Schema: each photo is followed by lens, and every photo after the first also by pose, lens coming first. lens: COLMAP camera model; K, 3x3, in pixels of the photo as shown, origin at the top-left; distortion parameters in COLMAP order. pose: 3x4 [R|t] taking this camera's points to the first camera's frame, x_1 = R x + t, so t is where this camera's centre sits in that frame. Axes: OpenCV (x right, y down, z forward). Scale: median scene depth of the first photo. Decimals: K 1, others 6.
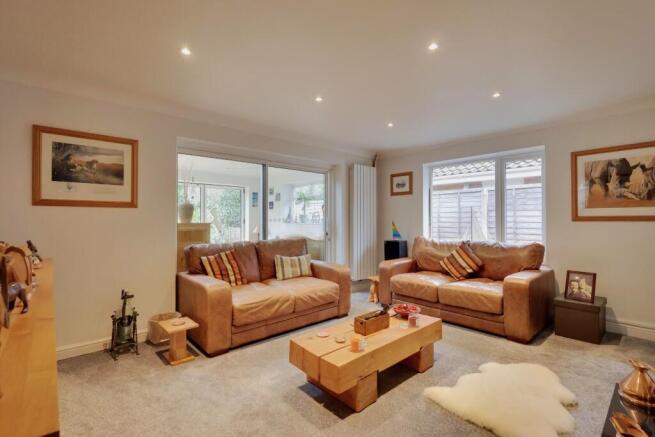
lens RADIAL K [[302.8, 0, 327.8], [0, 302.8, 219.3], [0, 0, 1]] dist [-0.003811, -0.000535]
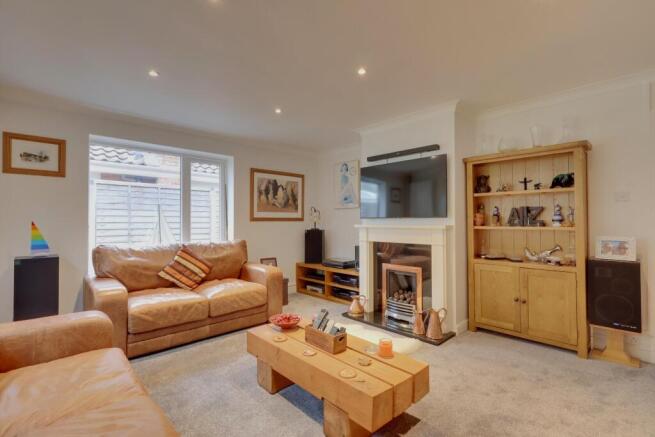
lens RADIAL K [[302.8, 0, 327.8], [0, 302.8, 218.1], [0, 0, 1]] dist [-0.003811, -0.000535]
pose [[-0.025070, 0.010652, 0.999629, -0.458402], [-0.003563, 0.999936, -0.010745, 0.005788], [-0.999679, -0.003831, -0.025030, 0.648403]]
